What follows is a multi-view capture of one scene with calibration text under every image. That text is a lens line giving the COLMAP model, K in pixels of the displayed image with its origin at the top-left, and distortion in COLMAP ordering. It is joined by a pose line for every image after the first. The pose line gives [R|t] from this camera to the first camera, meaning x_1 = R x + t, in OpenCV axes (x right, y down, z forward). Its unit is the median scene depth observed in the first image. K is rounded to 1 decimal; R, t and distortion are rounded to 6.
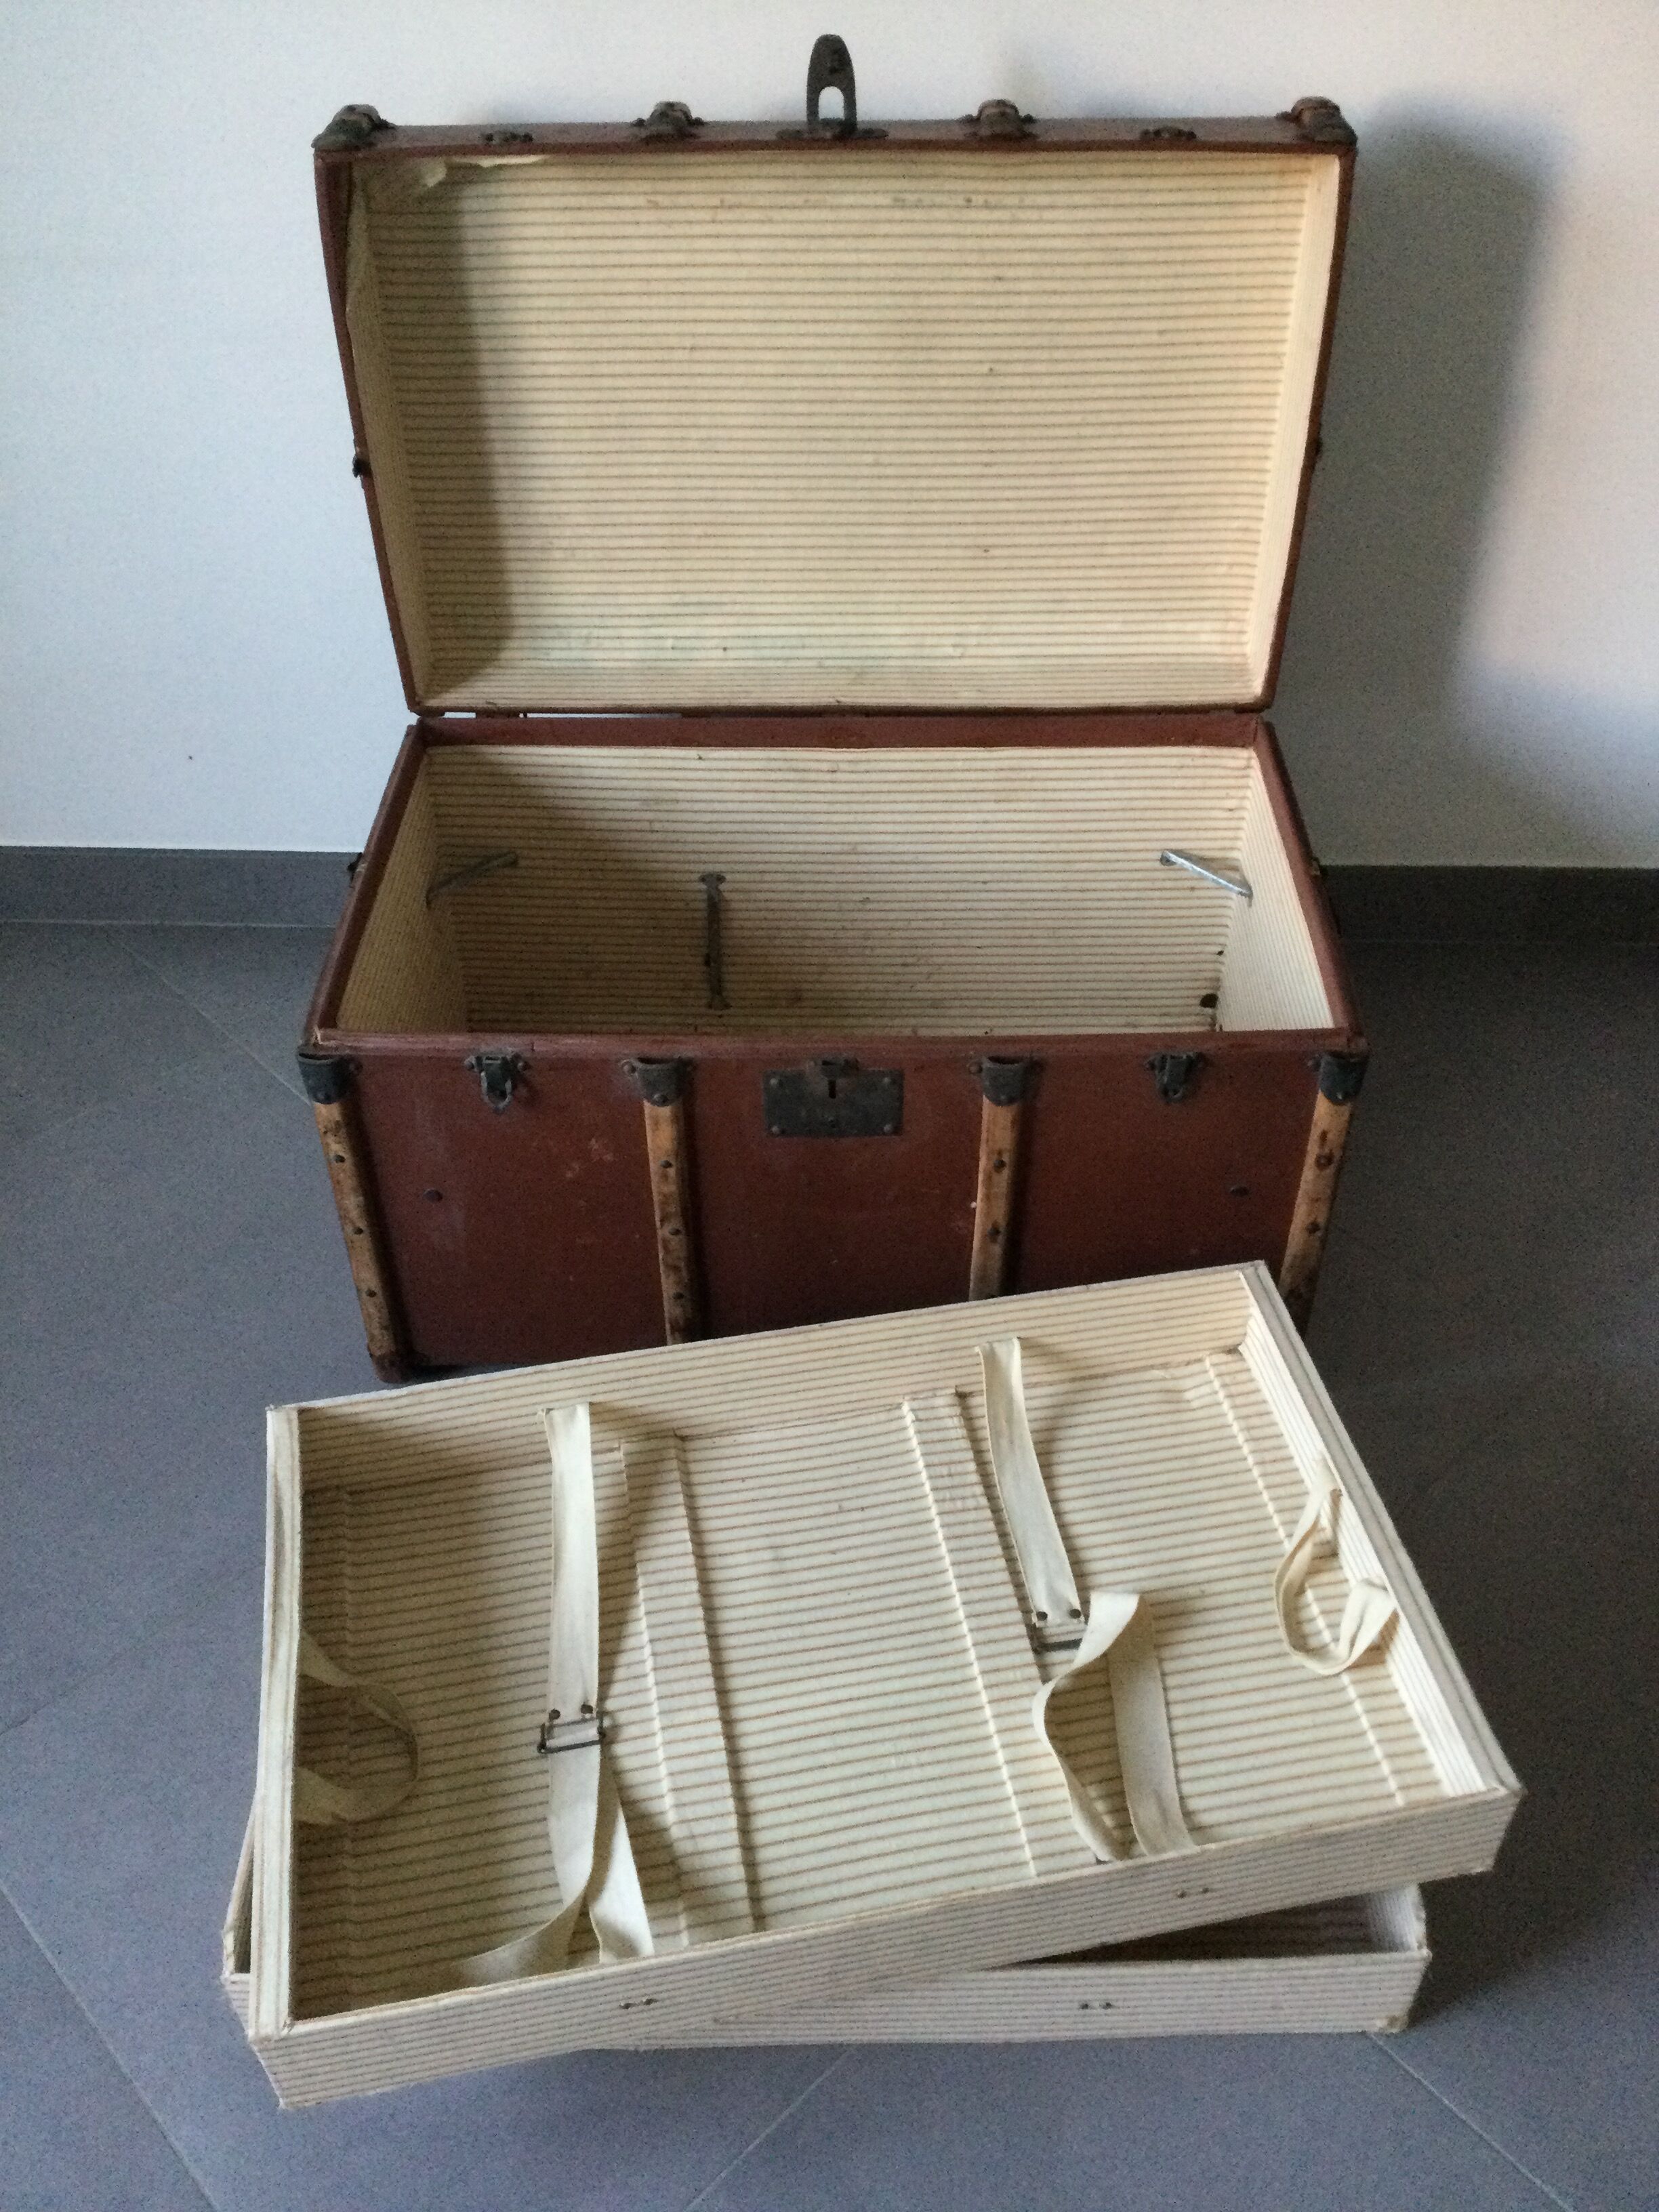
lens RADIAL K [[1999.9, 0, 819.0], [0, 1999.9, 1145.9], [0, 0, 1]] dist [0.100555, -0.155213]
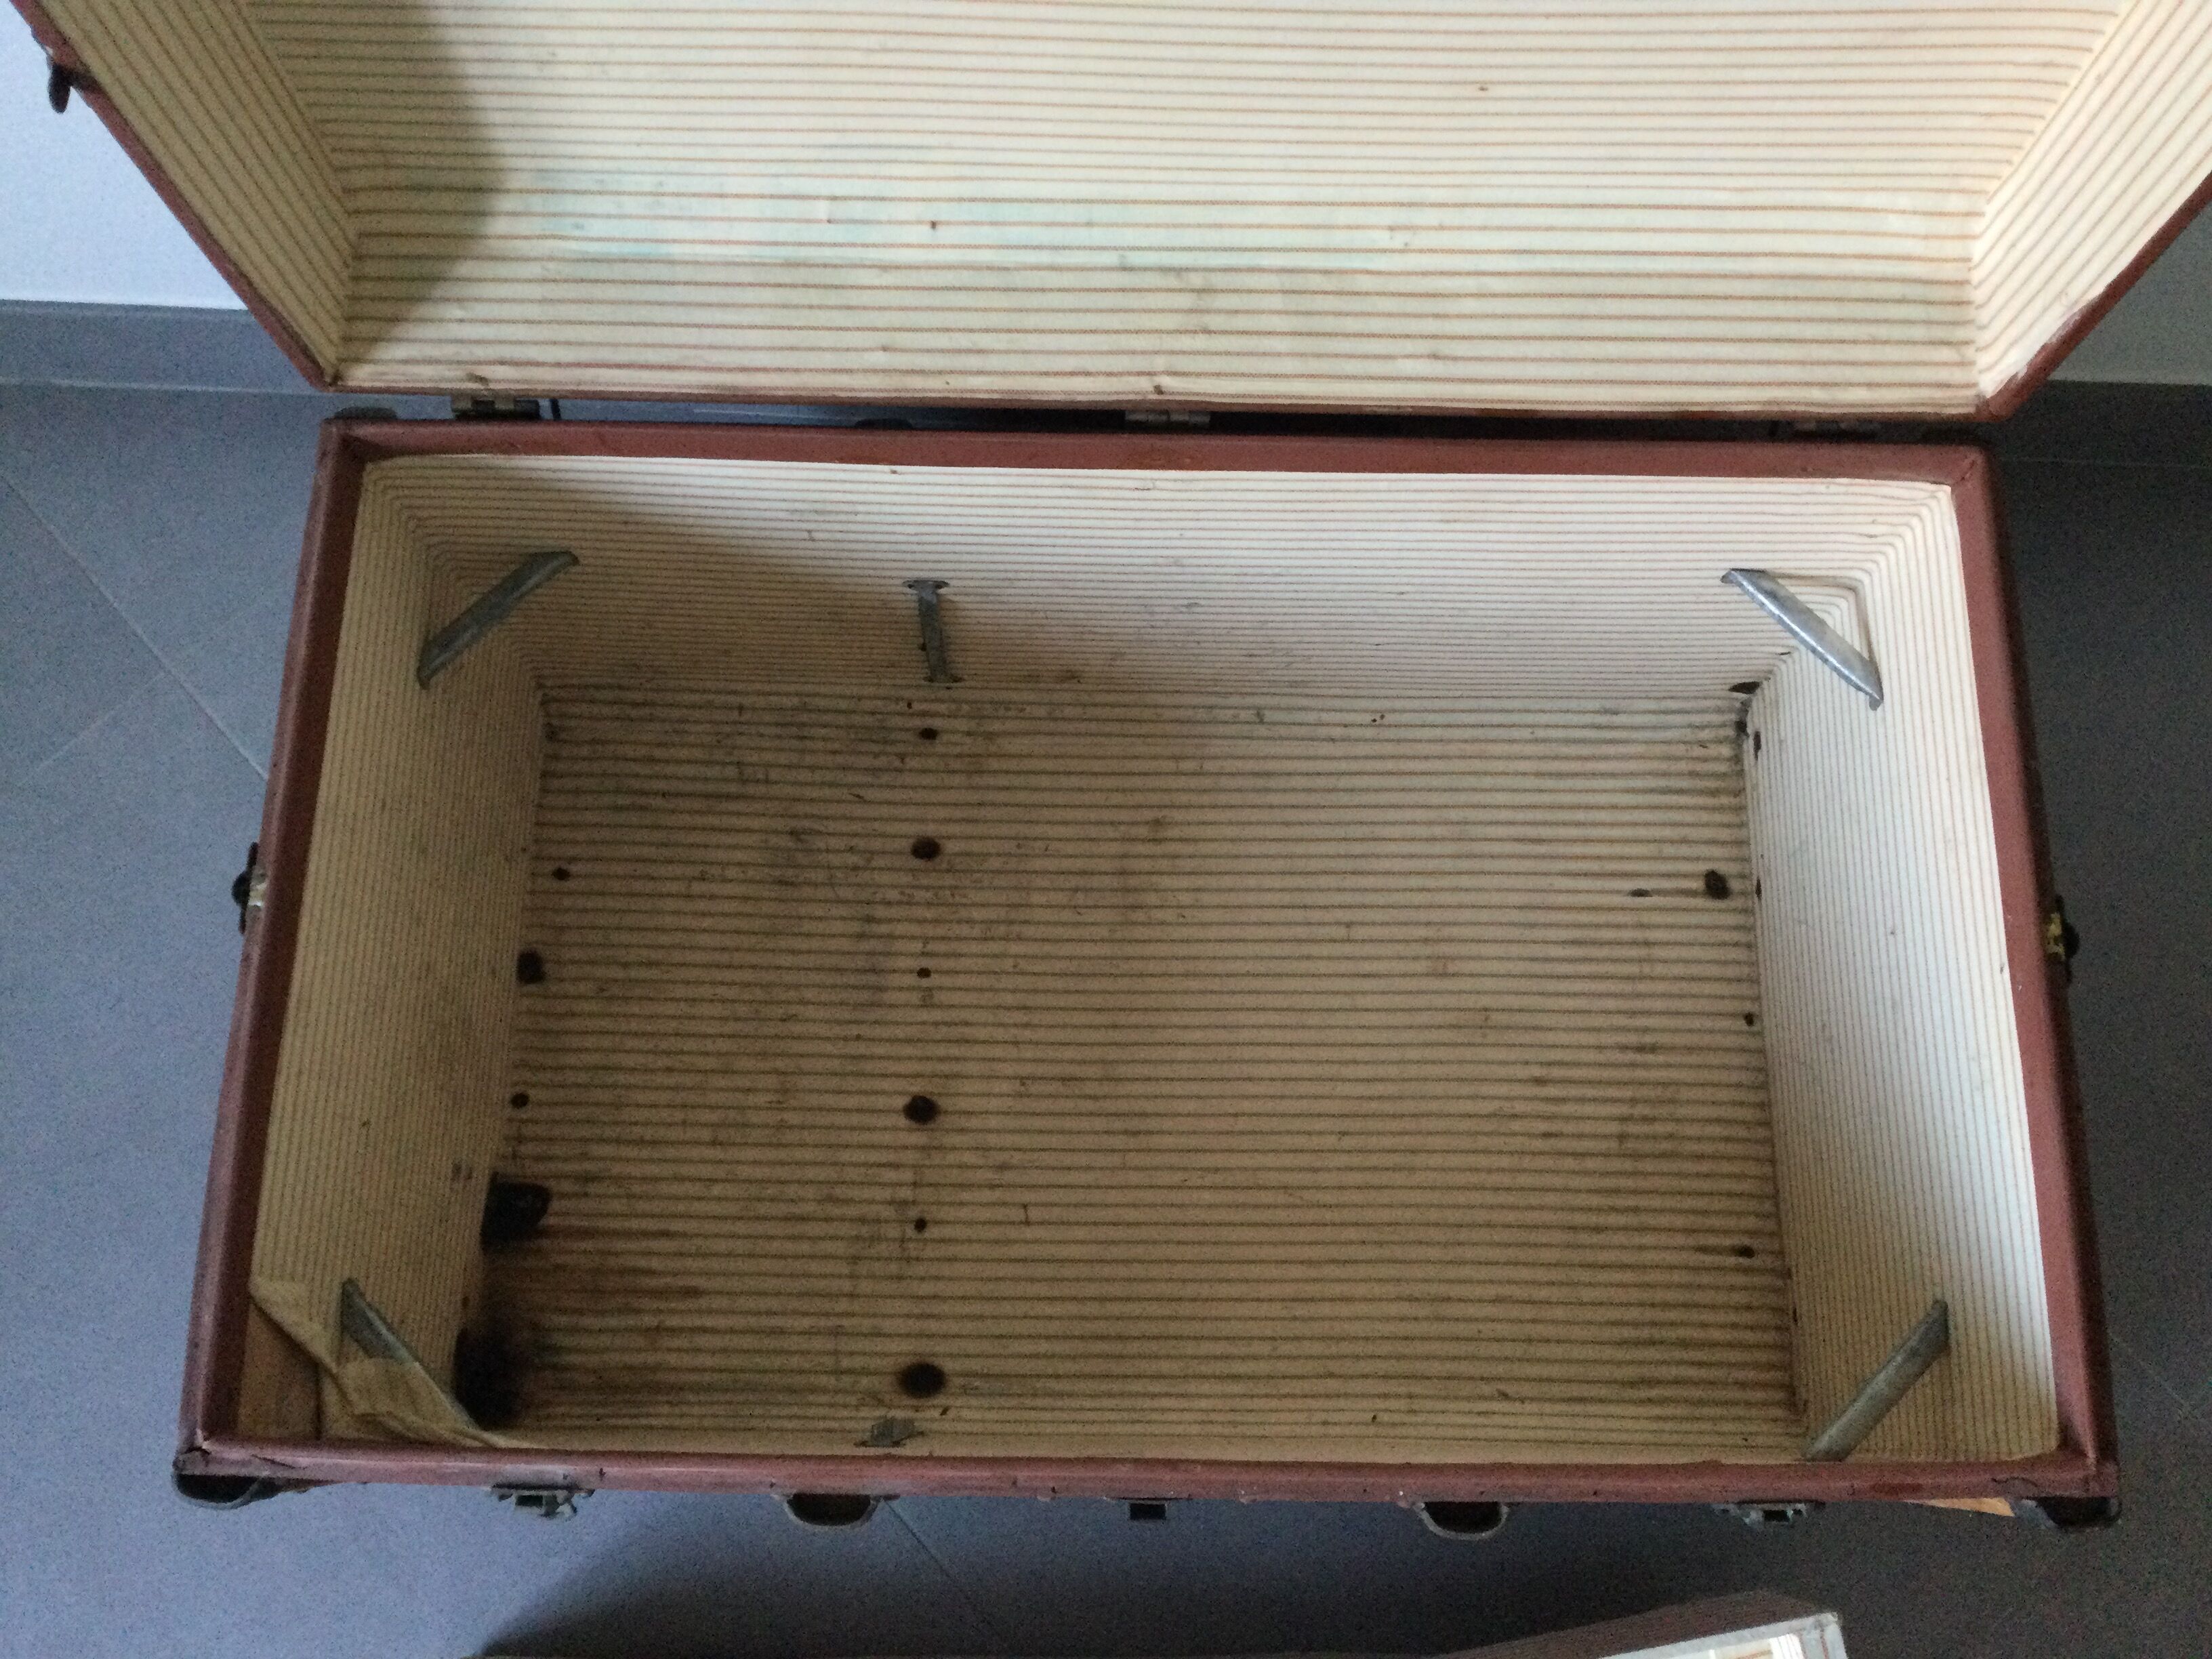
lens RADIAL K [[1999.9, 0, 1095.2], [0, 1999.9, 837.3], [0, 0, 1]] dist [0.100555, -0.155213]
pose [[0.999913, 0.003075, 0.012814, -0.012475], [-0.009509, 0.841626, 0.539977, -0.391343], [-0.009124, -0.540052, 0.841582, 0.494075]]
